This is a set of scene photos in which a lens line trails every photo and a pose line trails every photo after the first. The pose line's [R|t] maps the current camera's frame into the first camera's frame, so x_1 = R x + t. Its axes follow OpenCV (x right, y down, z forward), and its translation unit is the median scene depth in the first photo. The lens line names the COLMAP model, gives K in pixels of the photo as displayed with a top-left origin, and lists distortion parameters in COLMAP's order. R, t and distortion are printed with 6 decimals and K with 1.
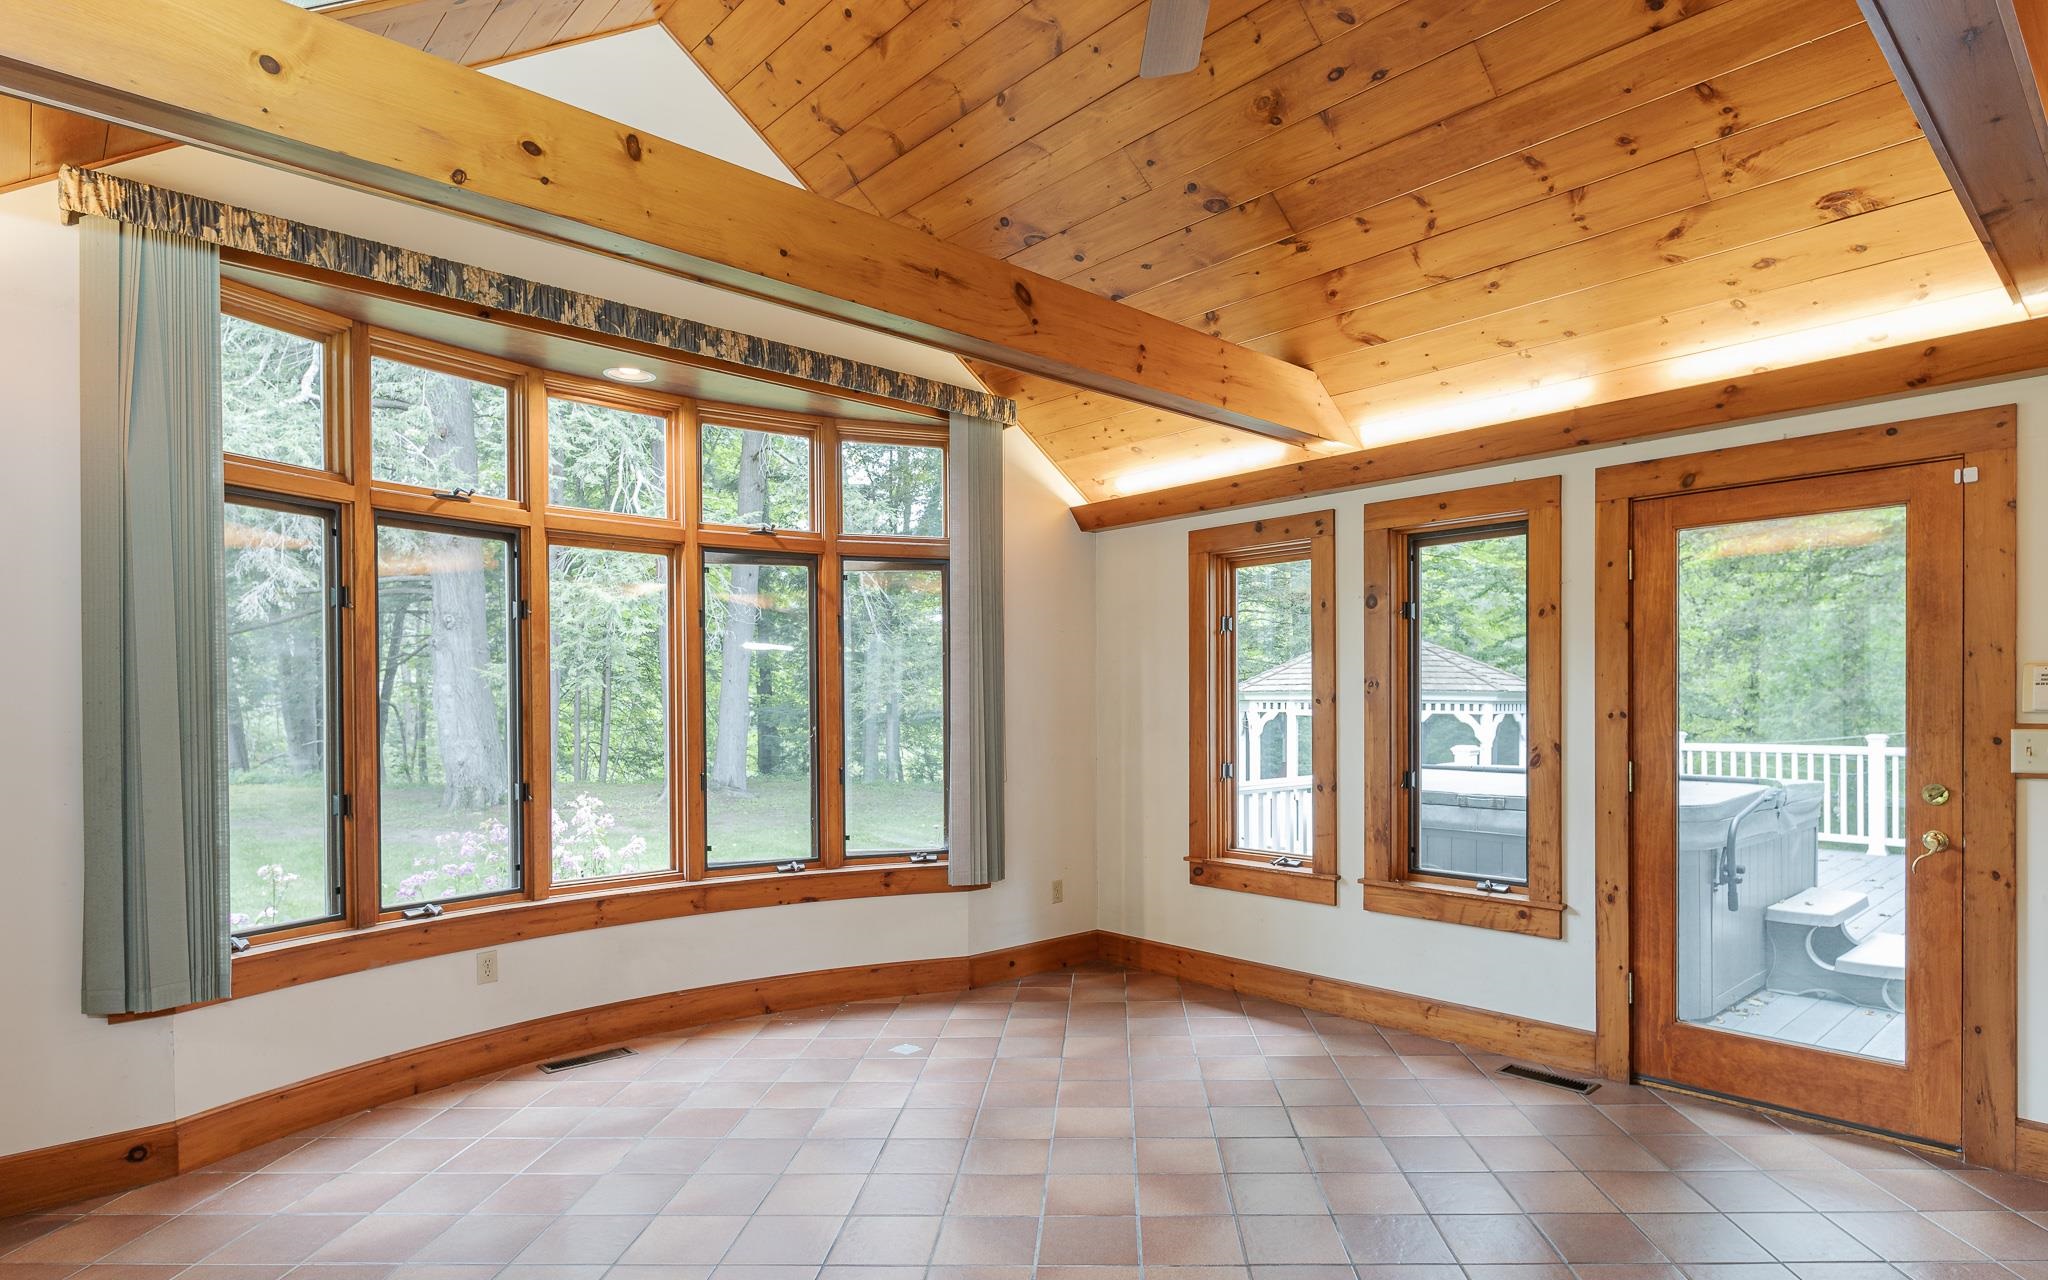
lens RADIAL K [[1081.9, 0, 1033.4], [0, 1081.9, 712.4], [0, 0, 1]] dist [0.001750, -0.000207]
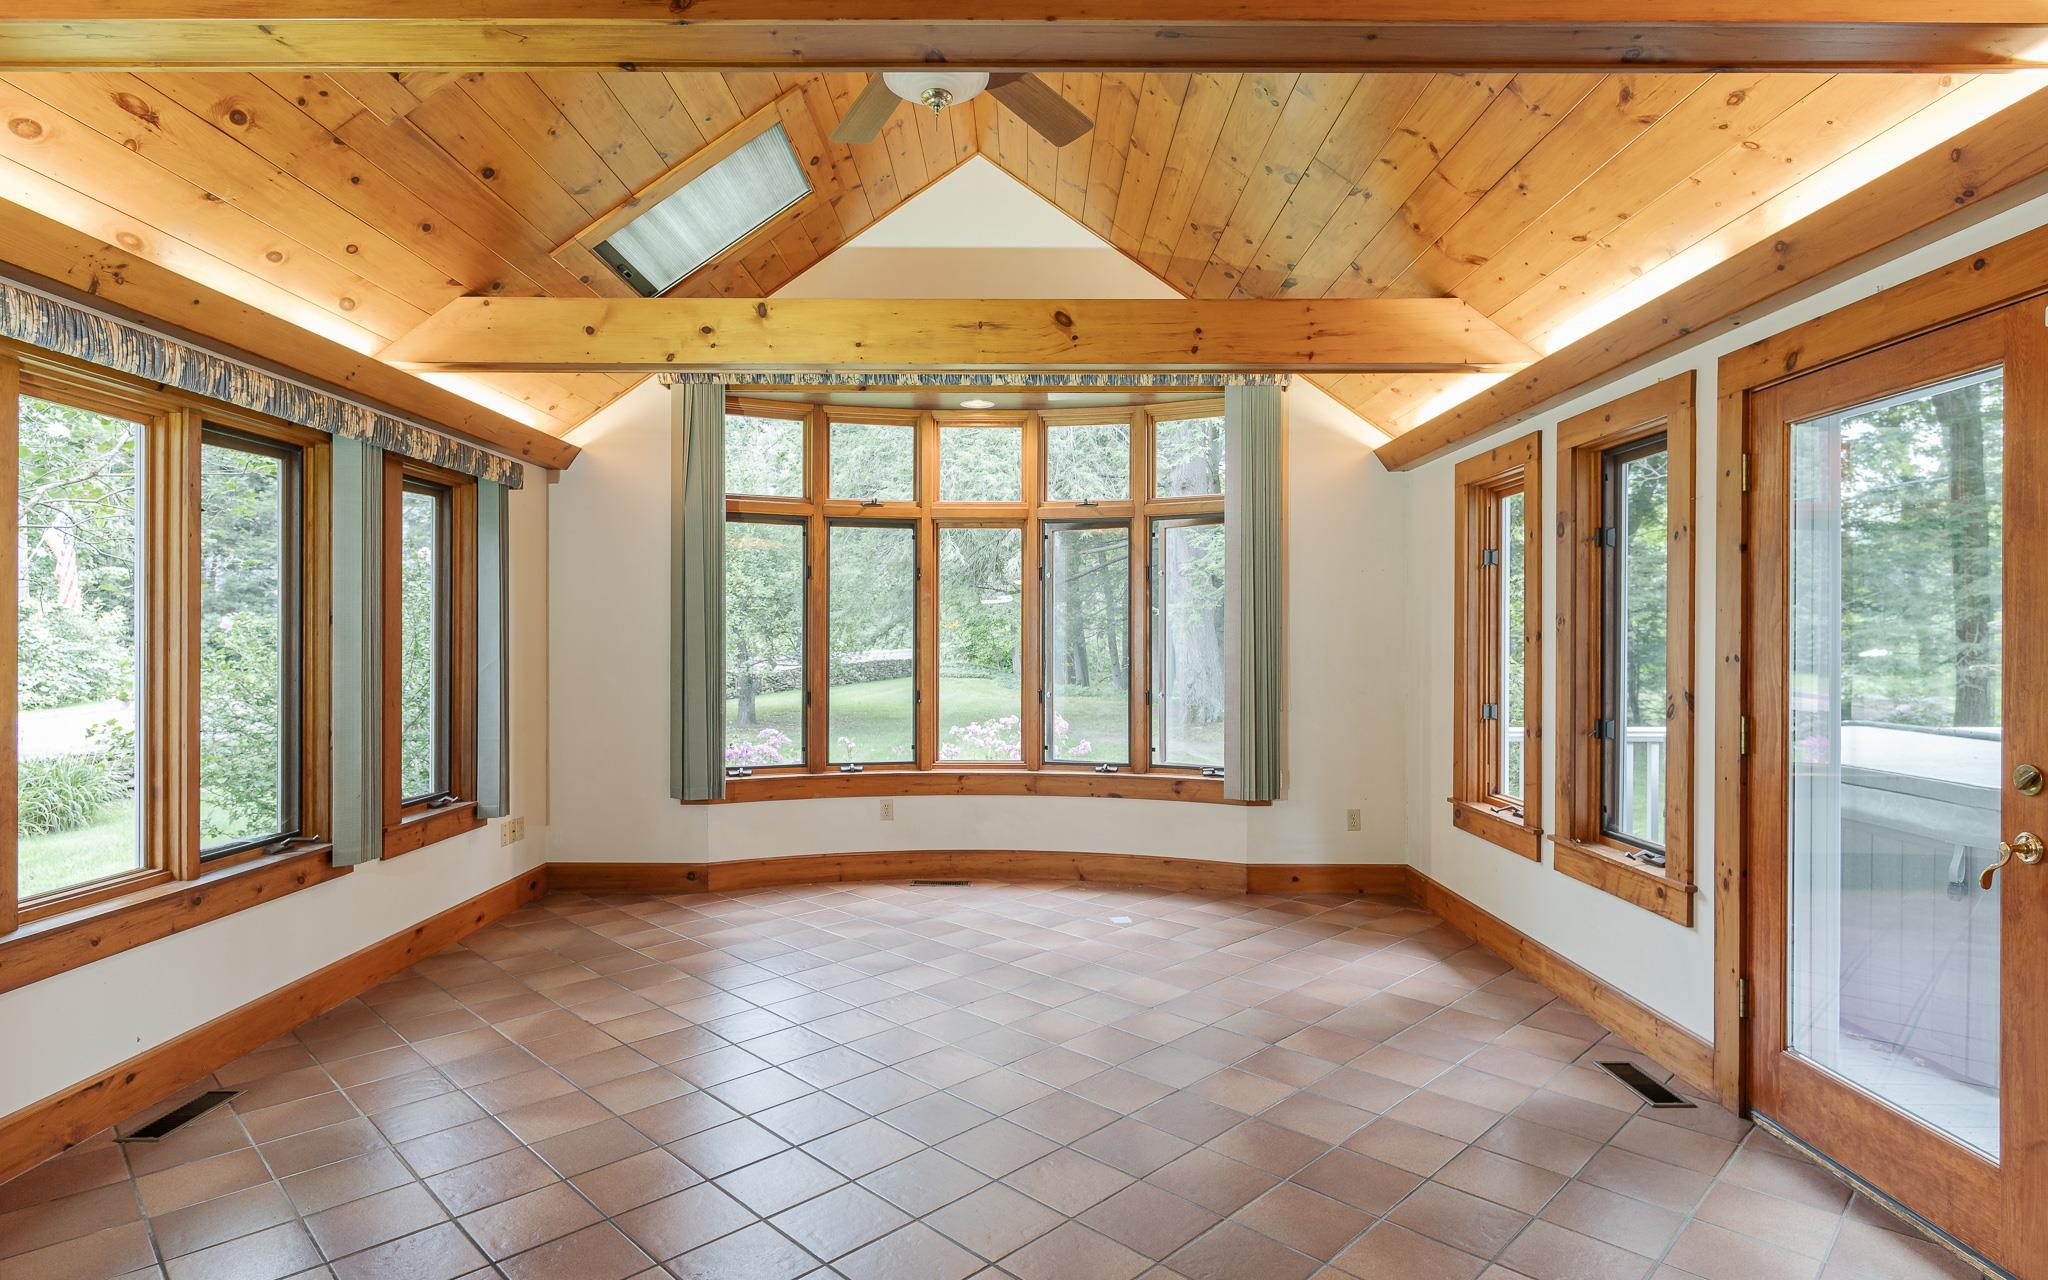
lens RADIAL K [[1052.7, 0, 1024.0], [0, 1052.7, 640.0], [0, 0, 1]] dist [0.000152, -0.000930]
pose [[0.722711, 0.007117, -0.691114, 0.666990], [-0.011145, 0.999937, -0.001357, -0.004329], [0.691061, 0.008683, 0.722745, 0.059454]]
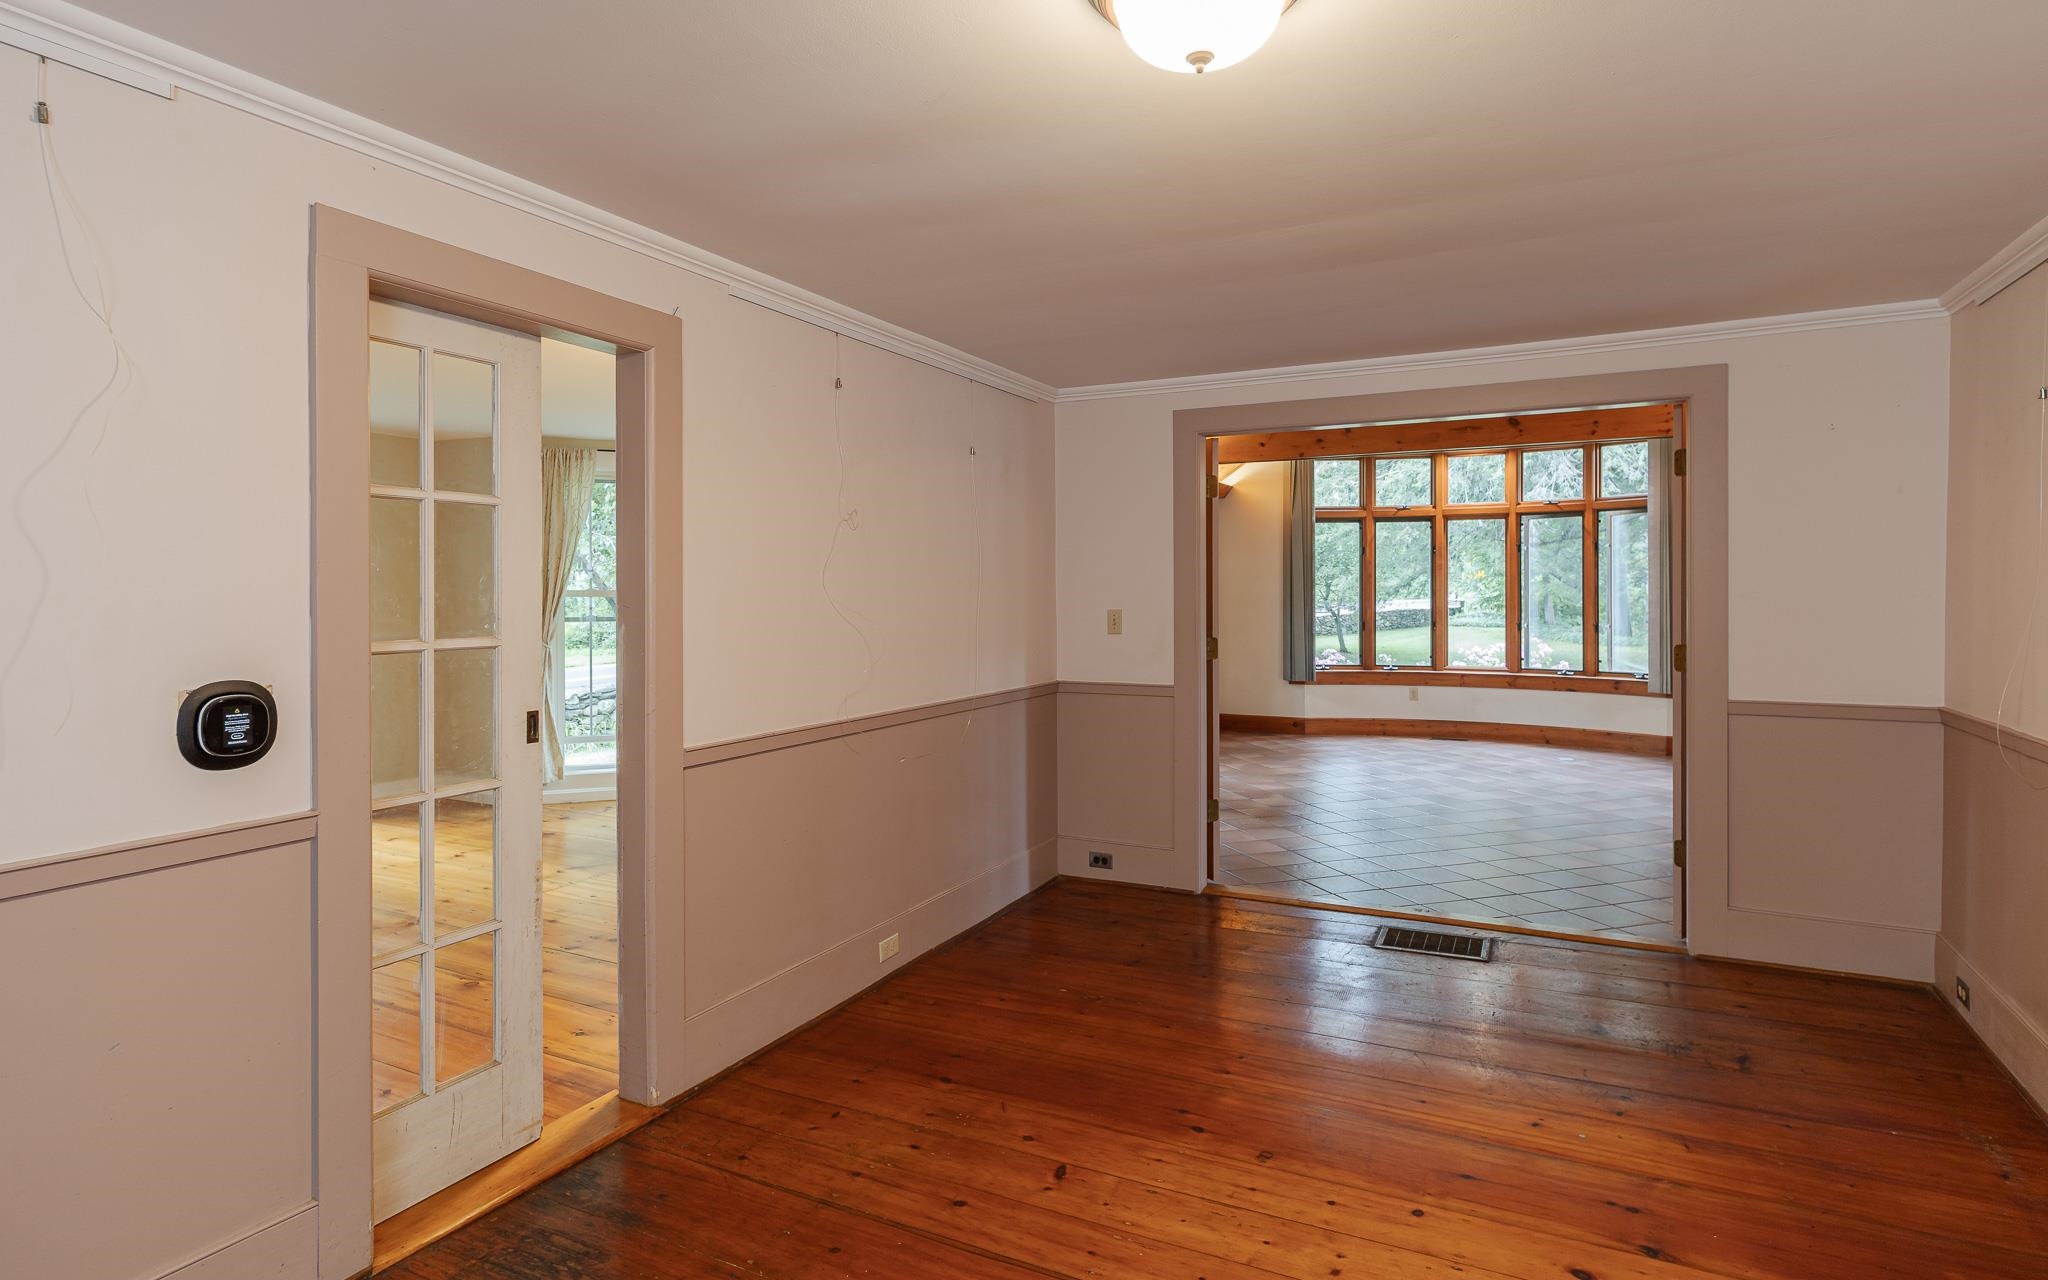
lens RADIAL K [[1055.3, 0, 981.0], [0, 1055.3, 595.7], [0, 0, 1]] dist [0.001134, 0.000010]
pose [[0.289799, 0.009065, -0.957045, 1.557312], [-0.005839, 0.999953, 0.007704, -0.005424], [0.957070, 0.003355, 0.289838, -0.673741]]
